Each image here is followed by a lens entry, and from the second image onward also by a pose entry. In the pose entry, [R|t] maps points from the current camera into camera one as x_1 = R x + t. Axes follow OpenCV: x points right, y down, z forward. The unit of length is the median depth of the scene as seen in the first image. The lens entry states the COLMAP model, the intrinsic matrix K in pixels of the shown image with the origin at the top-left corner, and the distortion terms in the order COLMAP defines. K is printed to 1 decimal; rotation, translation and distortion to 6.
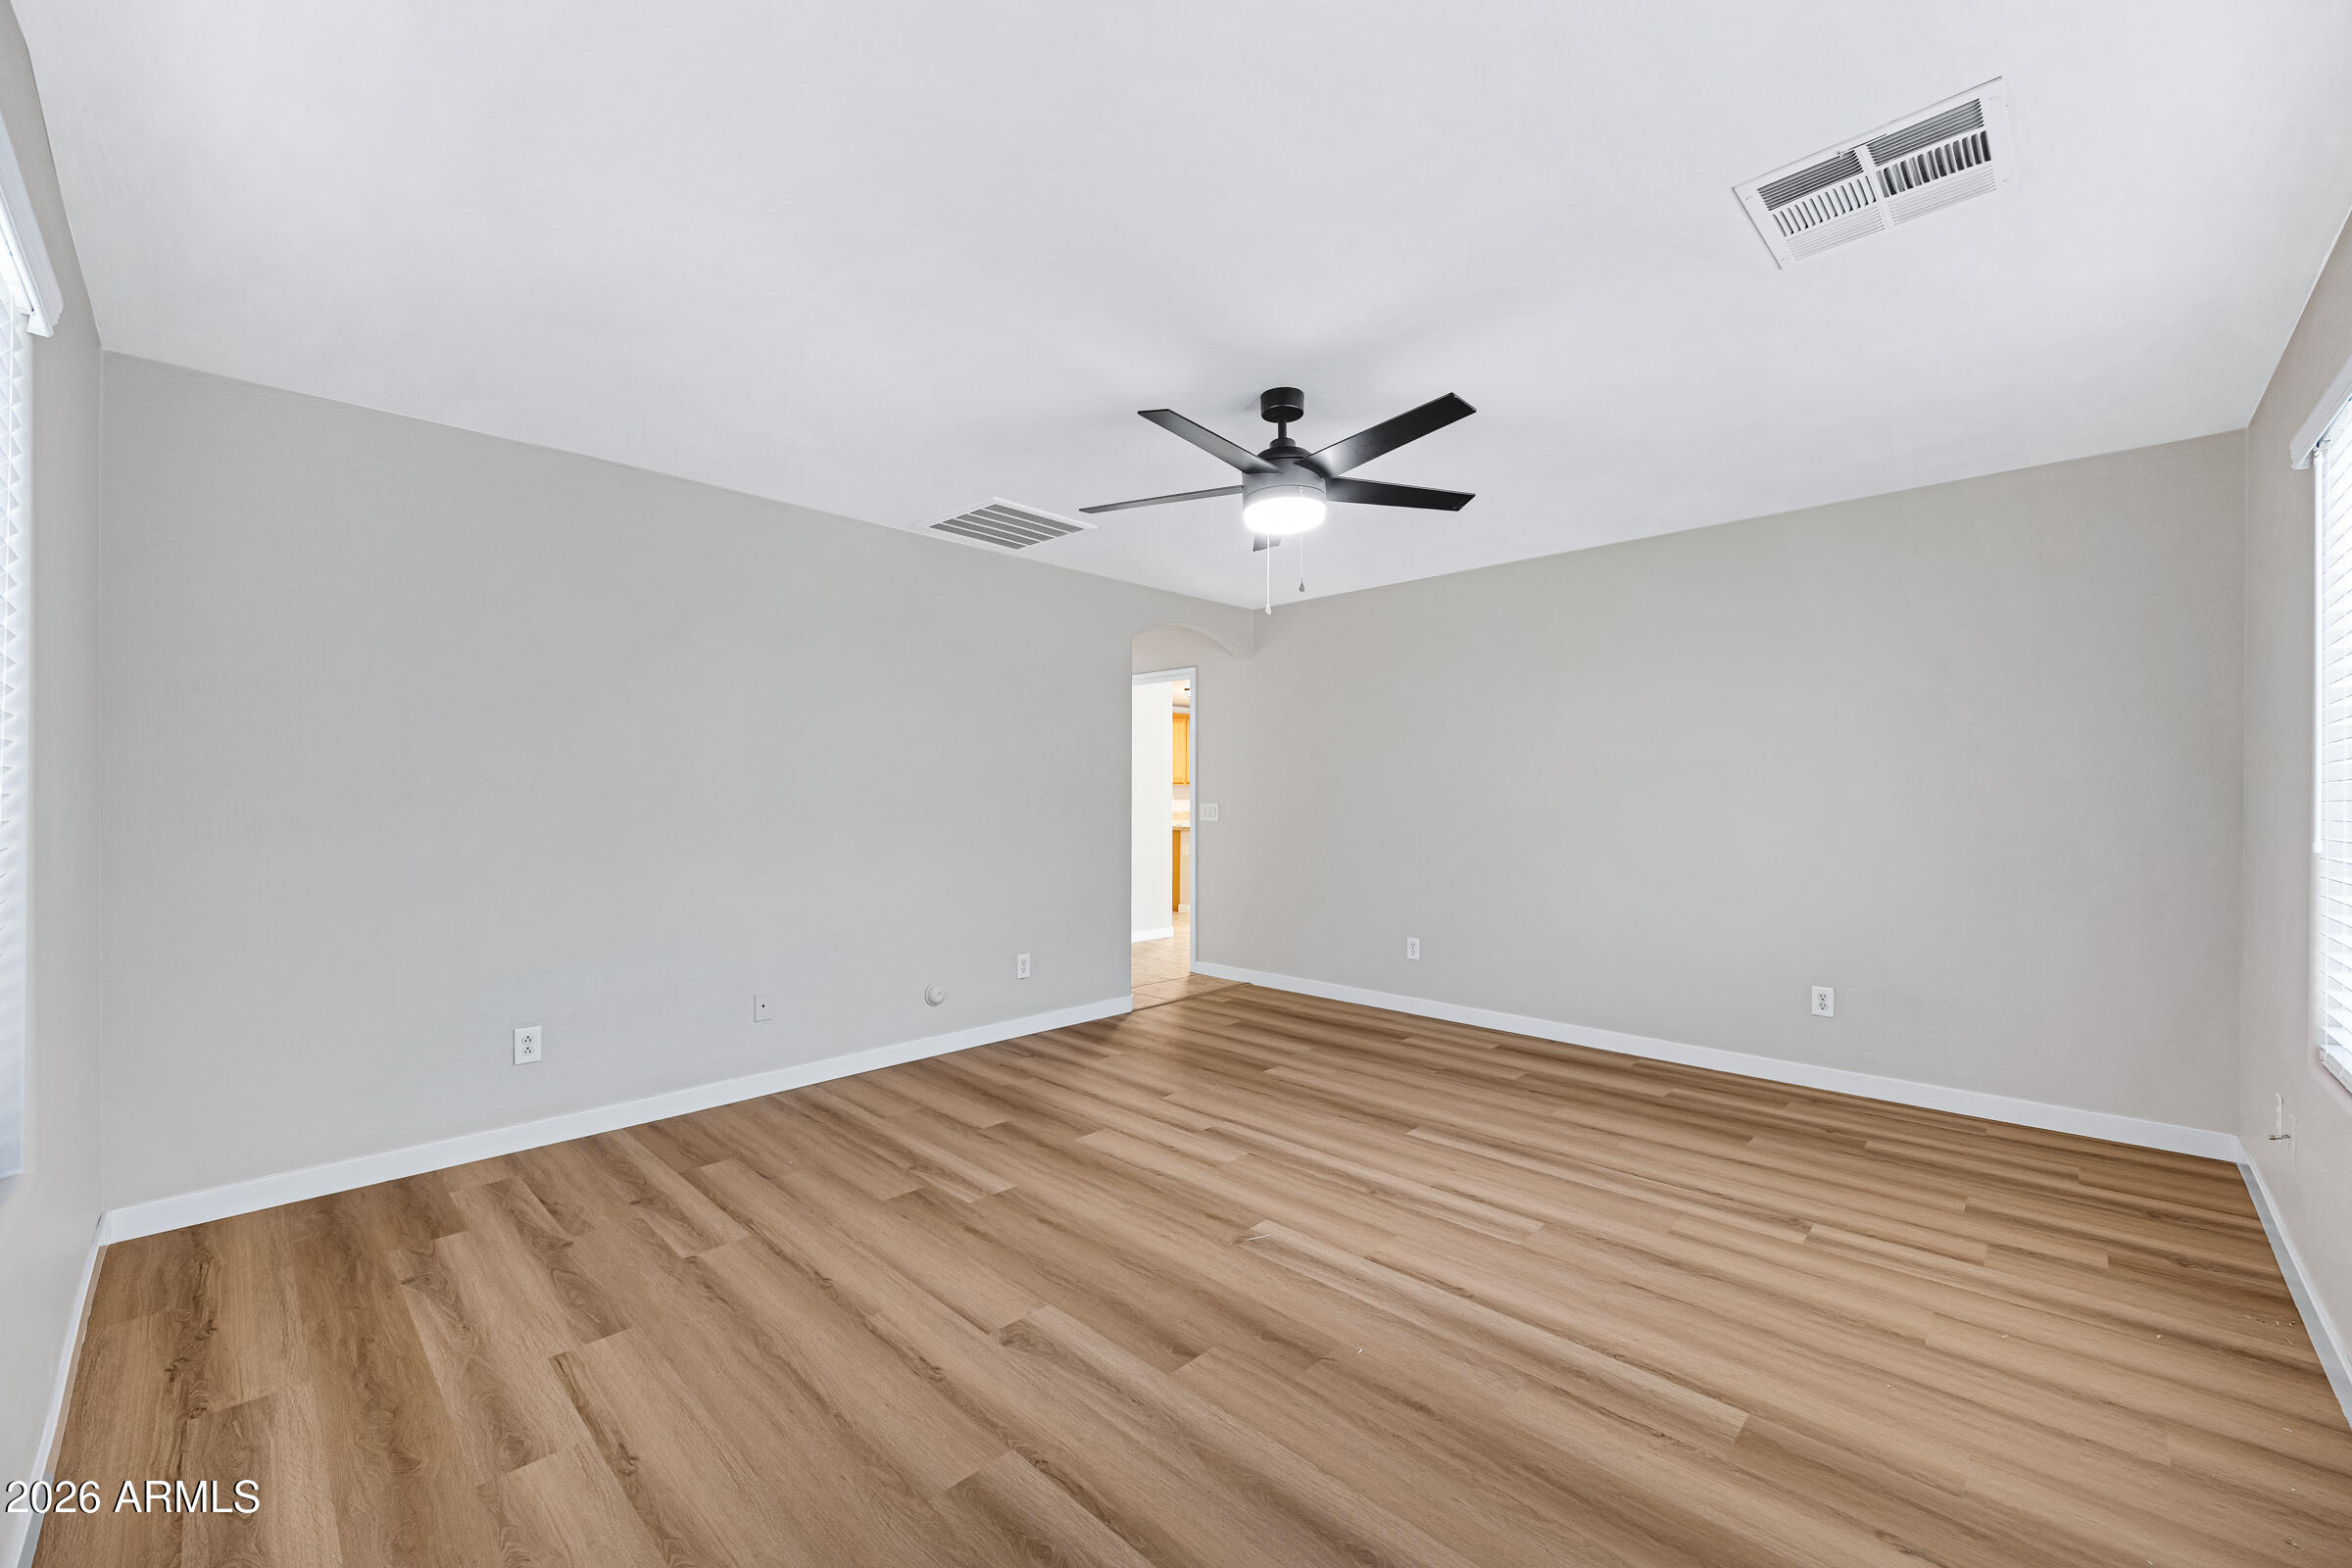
lens RADIAL K [[928.3, 0, 1176.0], [0, 928.3, 784.0], [0, 0, 1]] dist [0.002827, 0.000245]
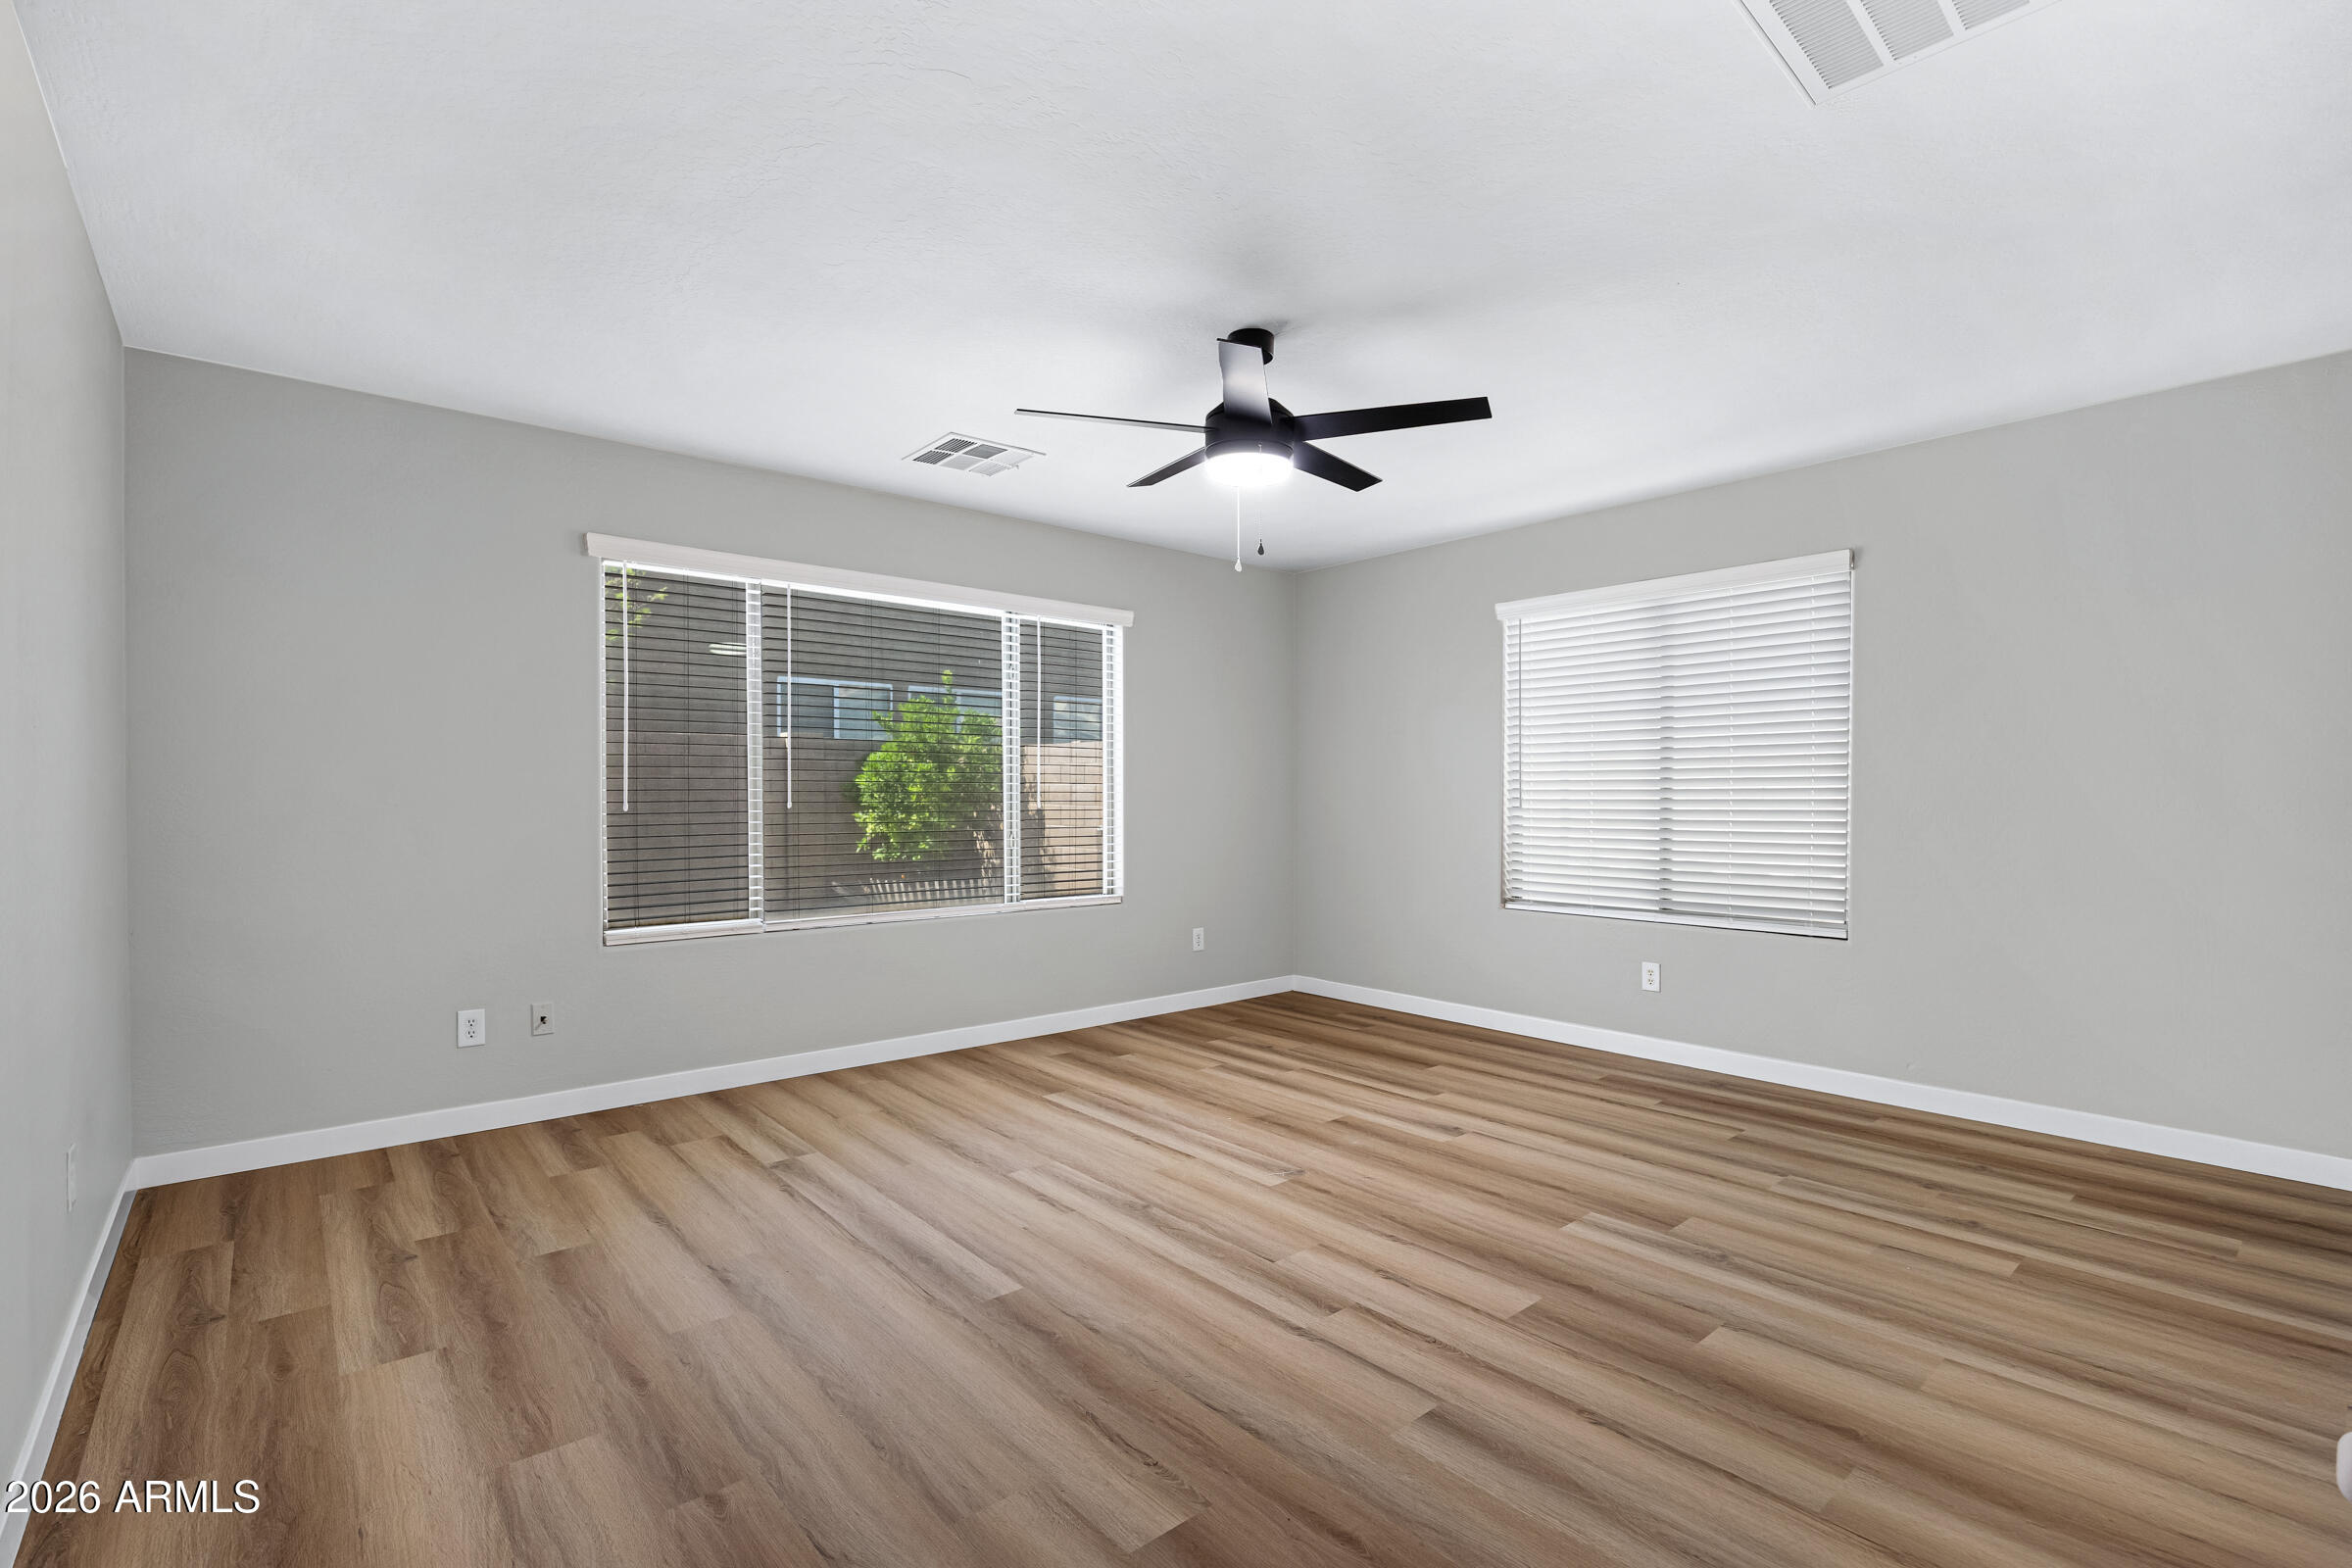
lens RADIAL K [[1065.9, 0, 1196.5], [0, 1065.9, 782.8], [0, 0, 1]] dist [-0.001972, 0.000114]
pose [[-0.997374, 0.000069, 0.072427, 0.088948], [-0.001796, 0.999668, -0.025696, 0.054978], [-0.072404, -0.025759, -0.997043, 2.066691]]
